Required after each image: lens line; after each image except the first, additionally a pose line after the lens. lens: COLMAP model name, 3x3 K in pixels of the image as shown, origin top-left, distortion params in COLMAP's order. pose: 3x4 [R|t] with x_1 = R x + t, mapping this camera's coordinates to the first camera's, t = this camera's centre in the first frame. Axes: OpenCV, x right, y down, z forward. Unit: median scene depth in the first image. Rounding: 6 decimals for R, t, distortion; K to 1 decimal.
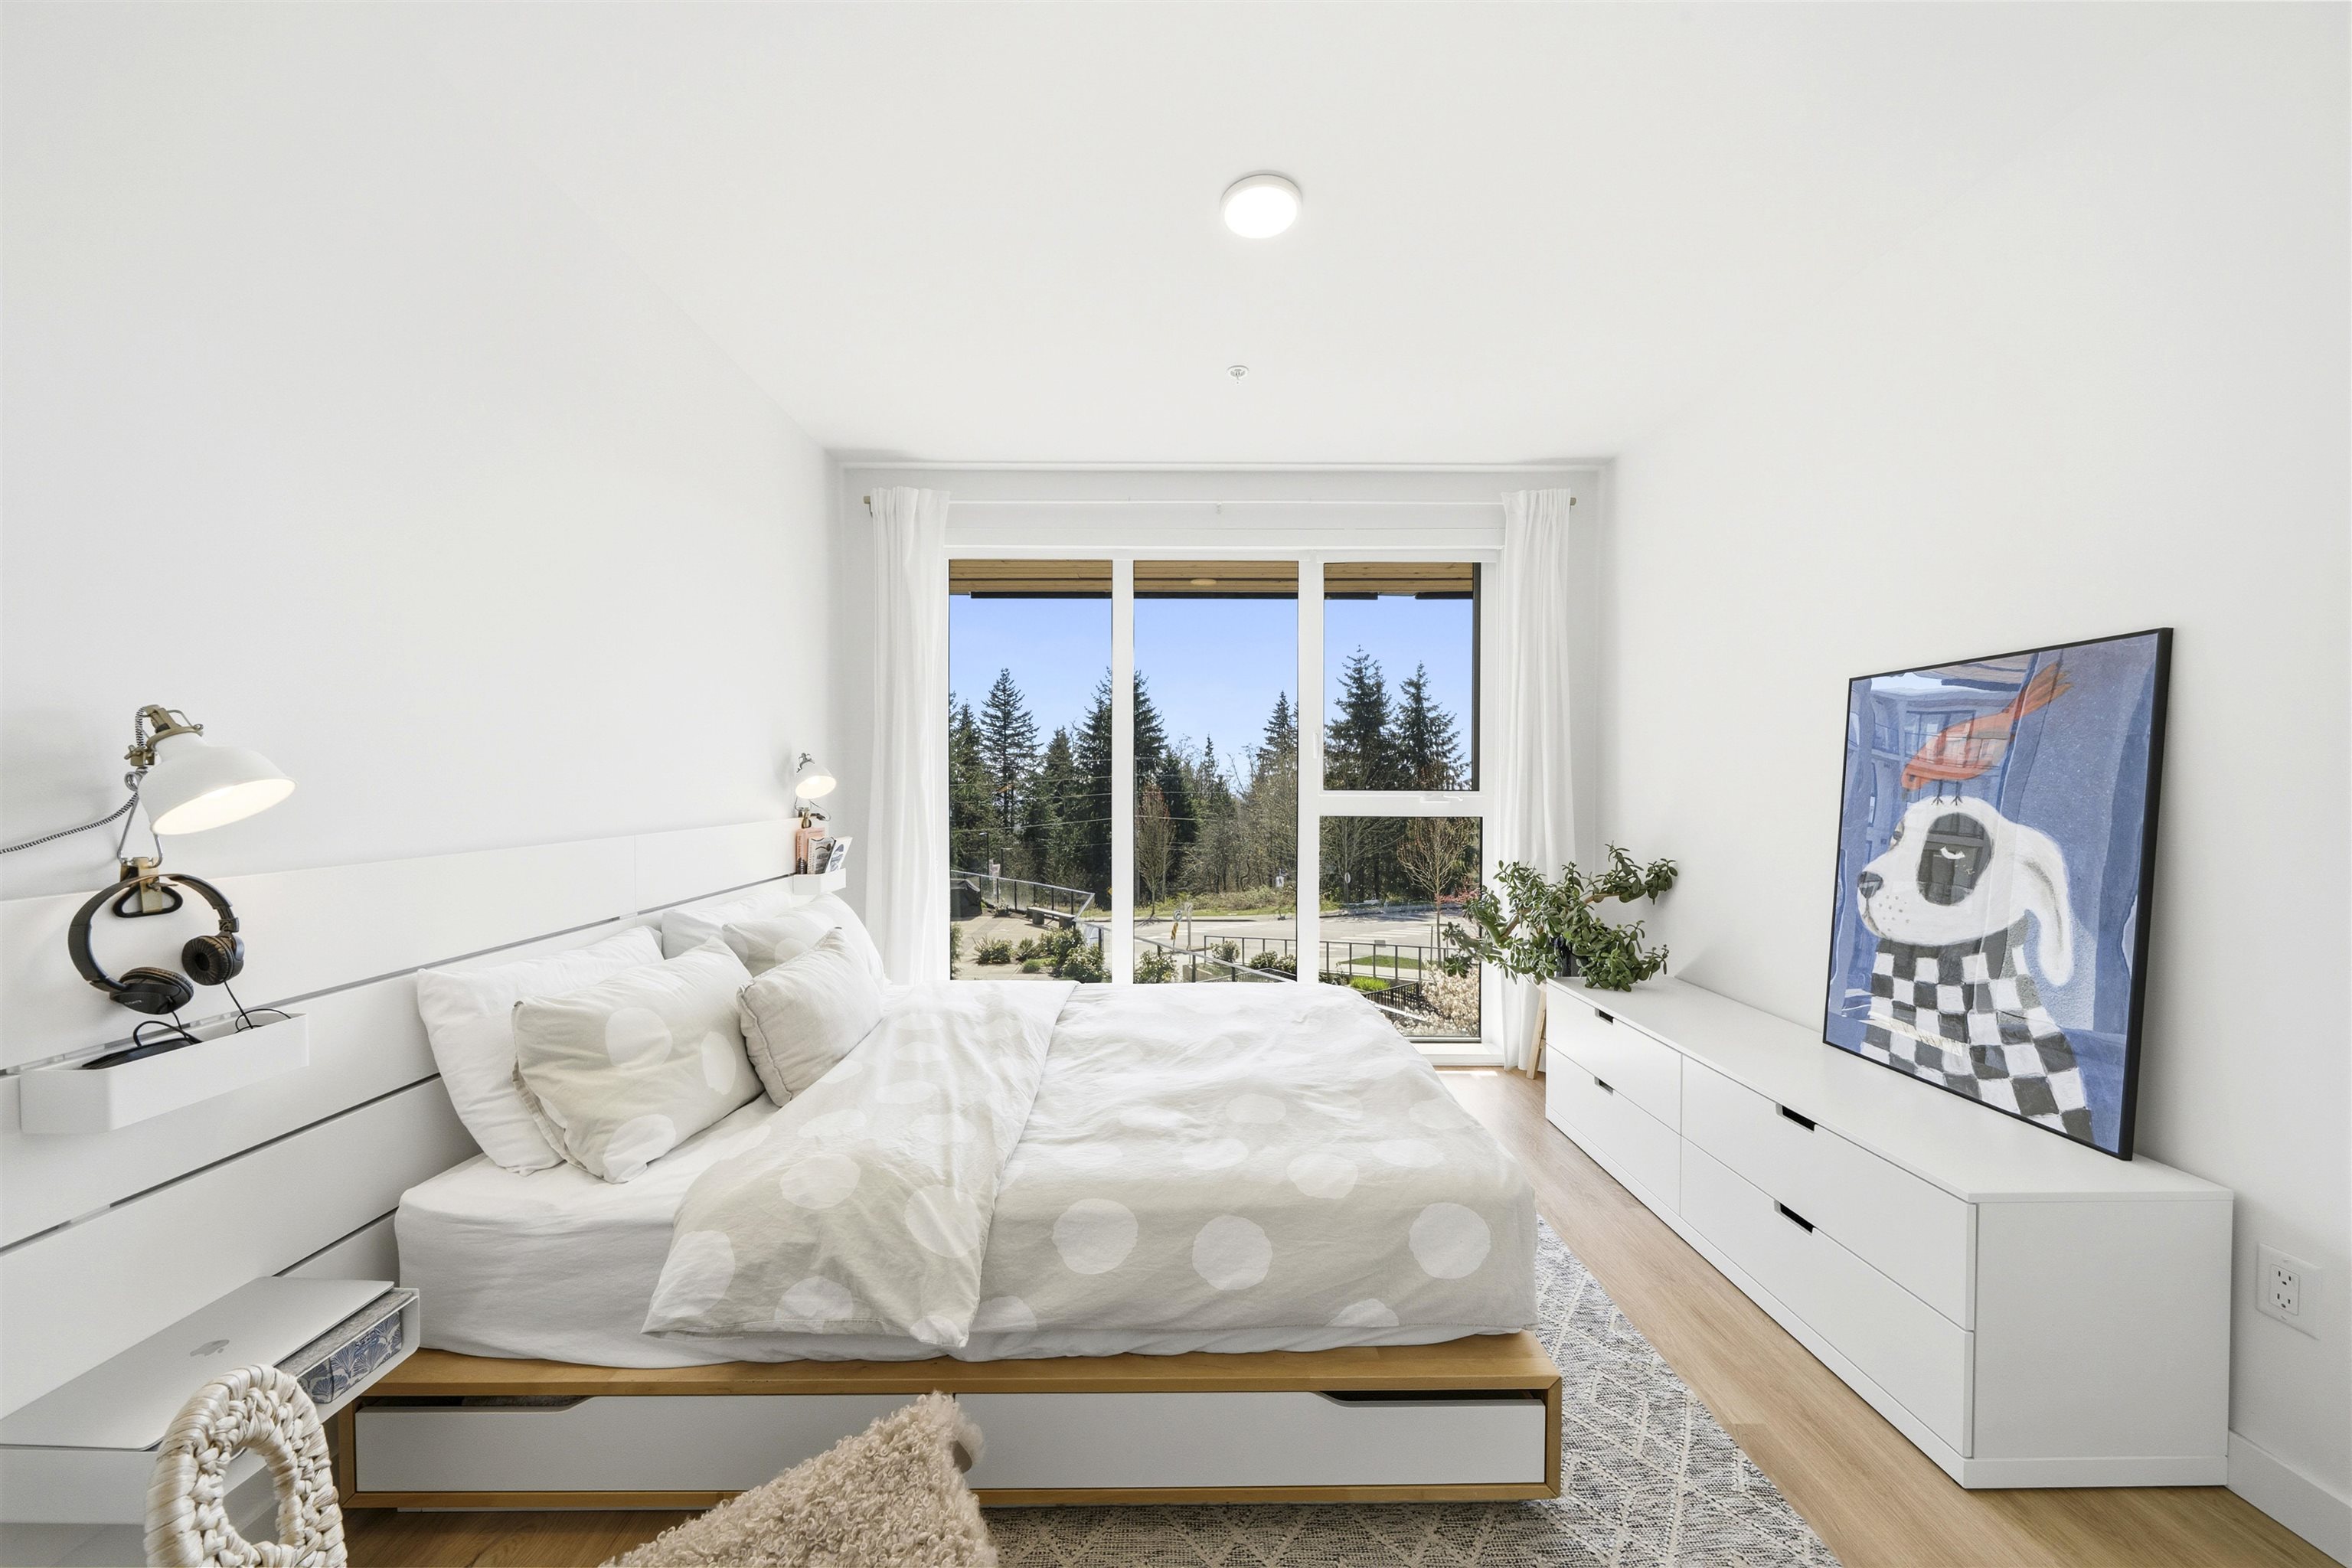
lens RADIAL K [[801.4, 0, 1180.0], [0, 801.4, 793.7], [0, 0, 1]] dist [-0.012899, -0.000009]
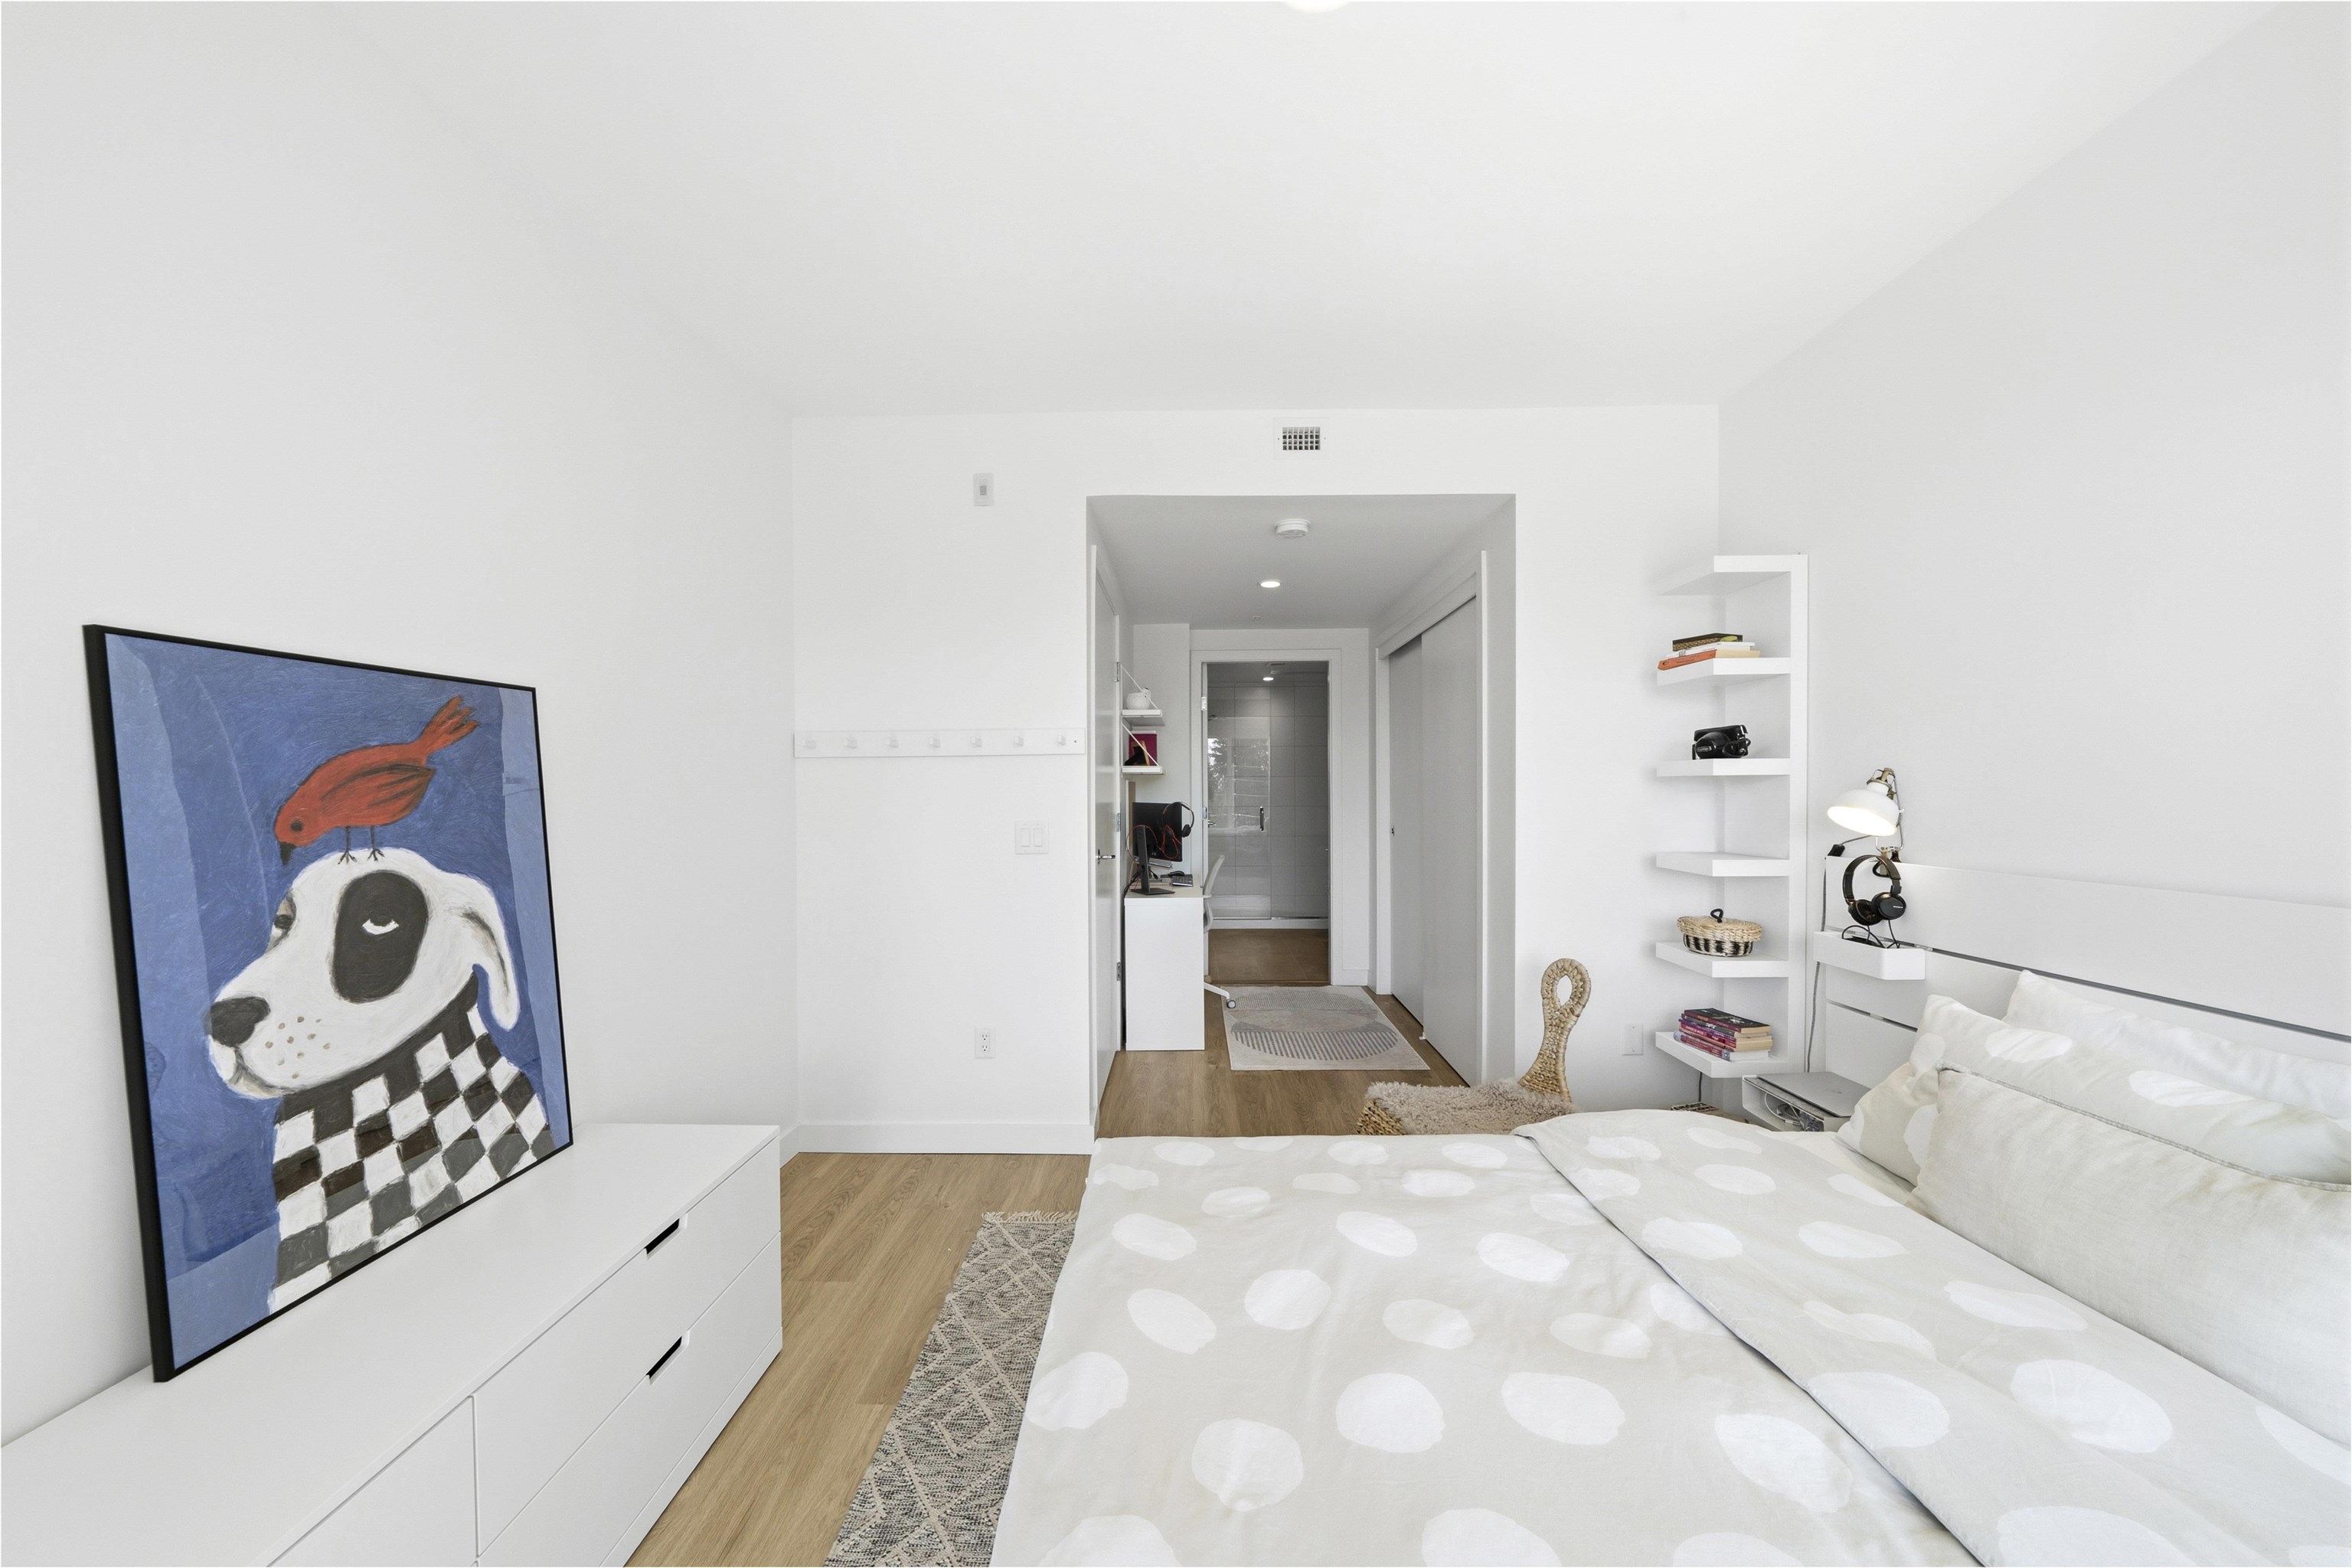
lens RADIAL K [[821.7, 0, 1165.7], [0, 821.7, 751.7], [0, 0, 1]] dist [-0.008598, -0.000058]
pose [[-0.999285, 0.007911, 0.036974, 0.208602], [0.006840, 0.999556, -0.029005, -0.059371], [-0.037187, -0.028731, -0.998895, 1.706677]]
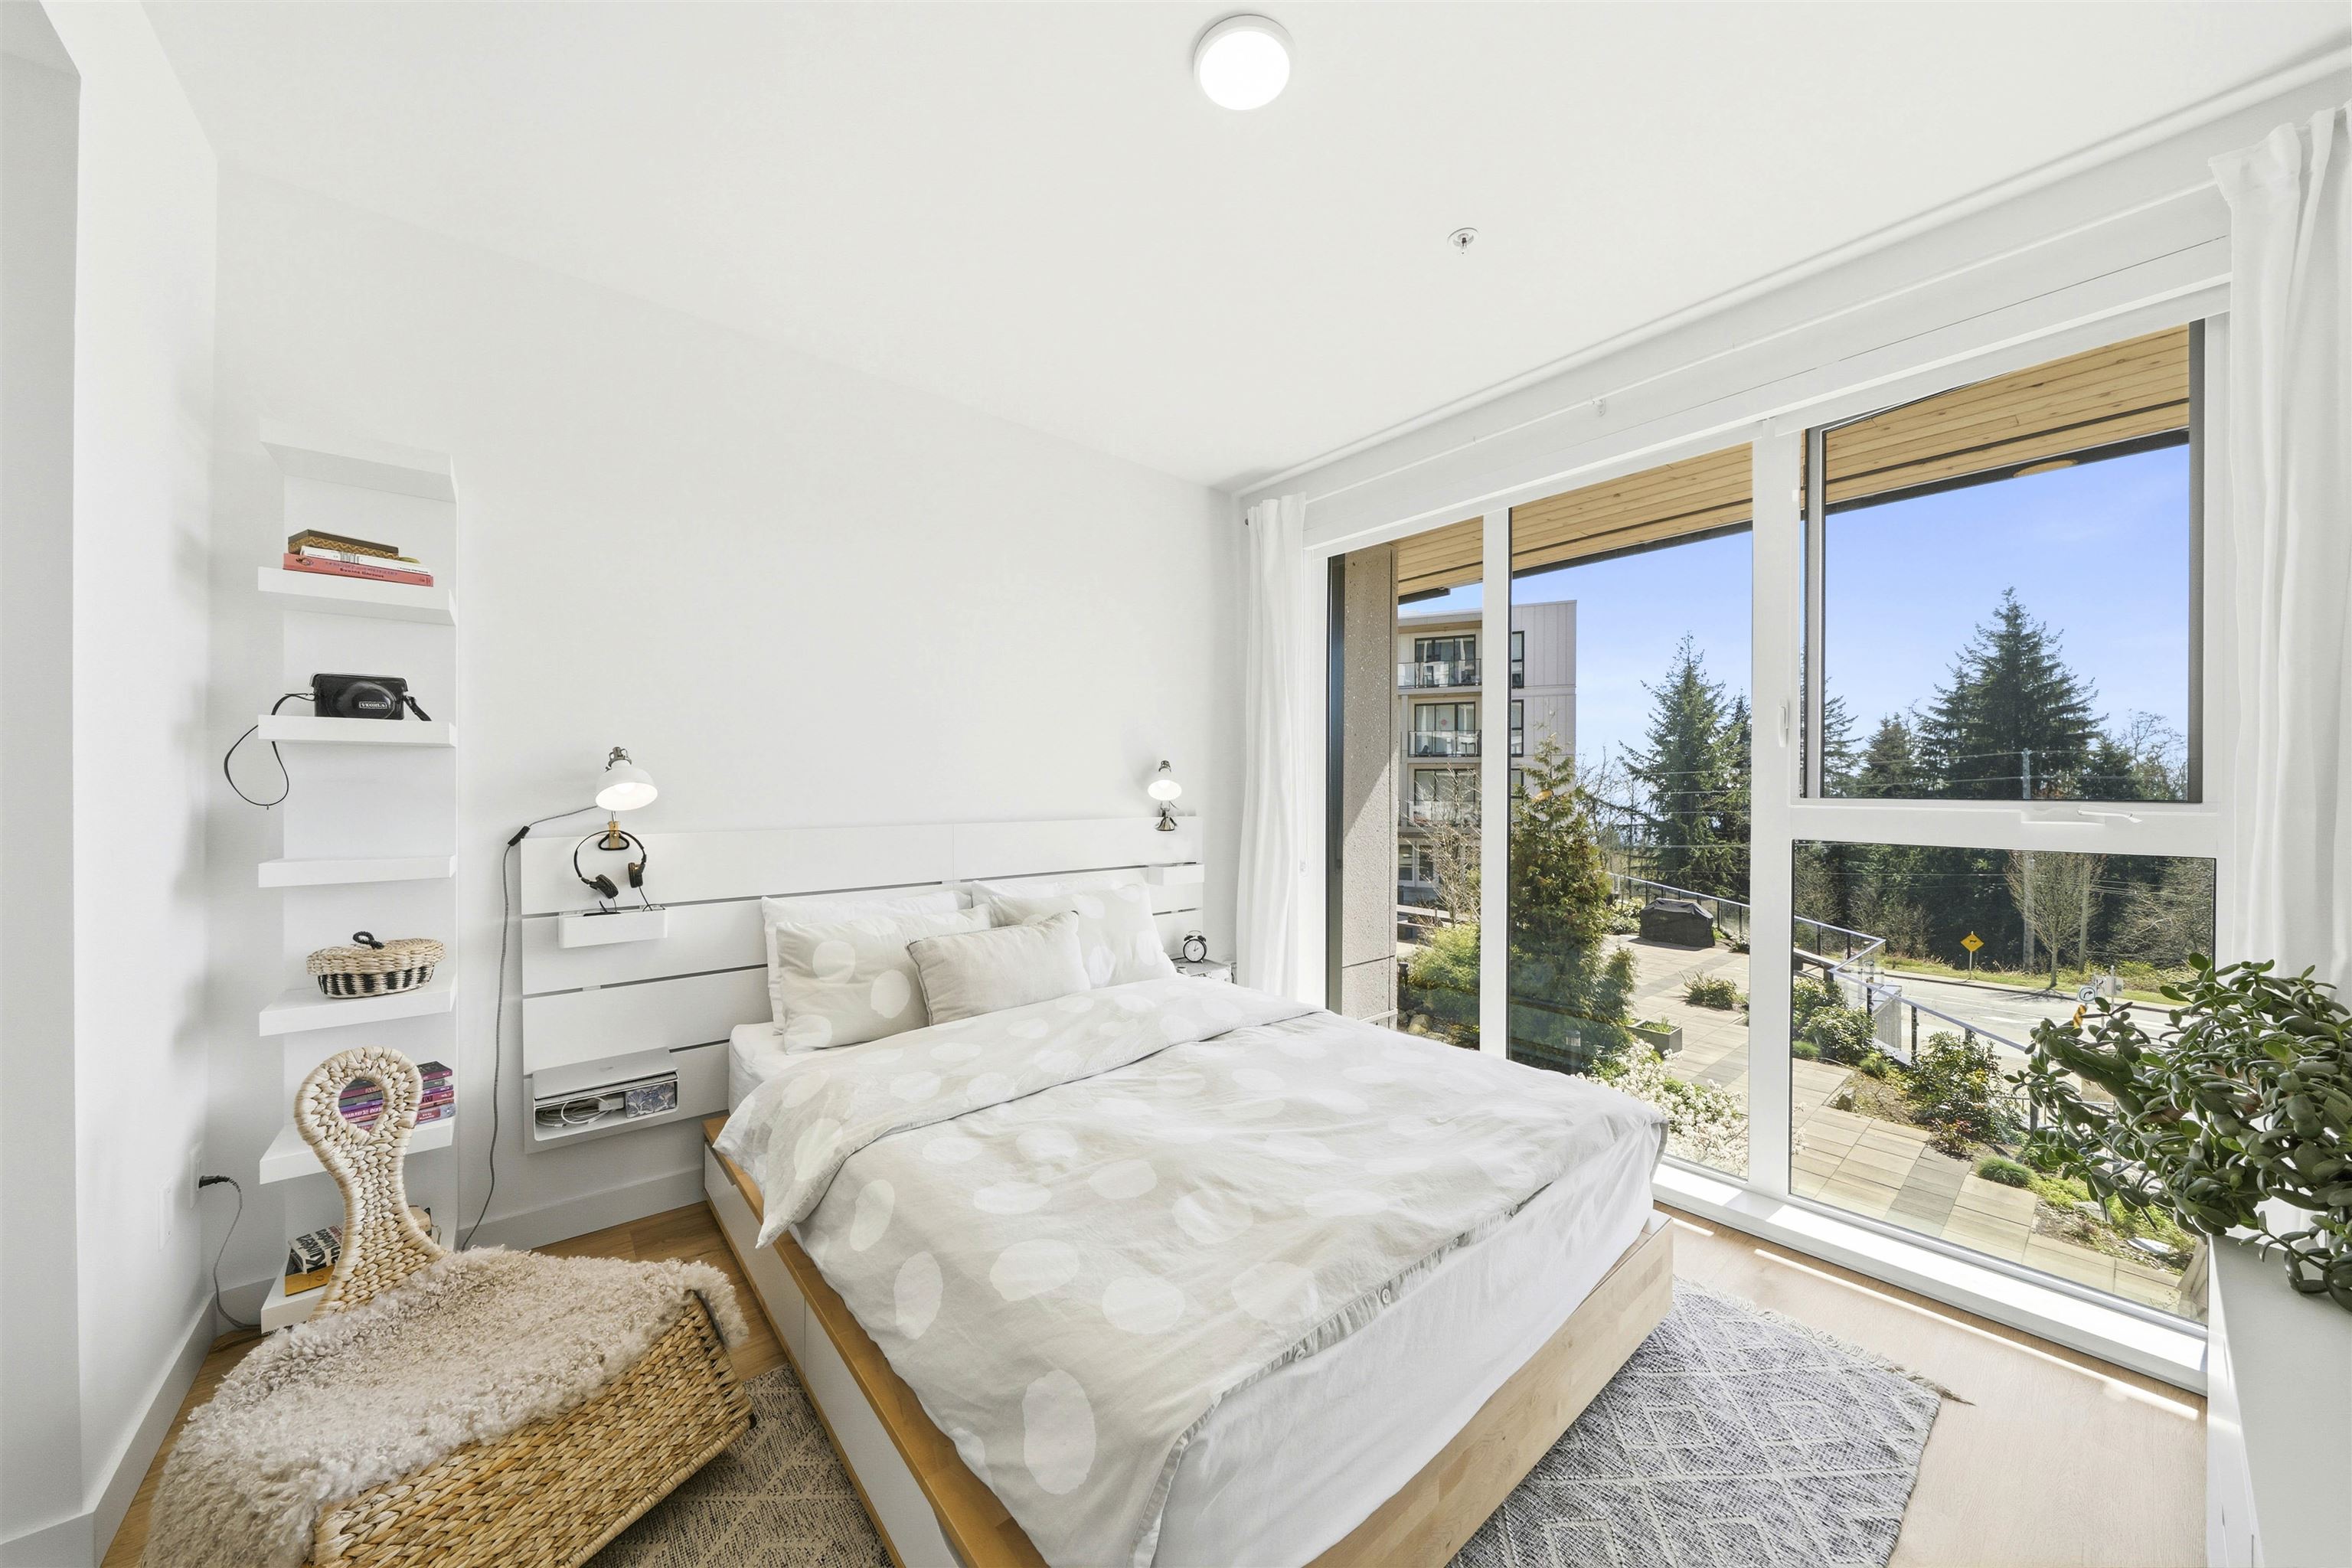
lens RADIAL K [[805.6, 0, 1171.6], [0, 805.6, 795.3], [0, 0, 1]] dist [-0.008089, 0.000105]
pose [[0.630606, 0.007458, -0.776068, 0.676291], [-0.011690, 0.999932, 0.000110, -0.002771], [0.776015, 0.009003, 0.630650, 0.446784]]
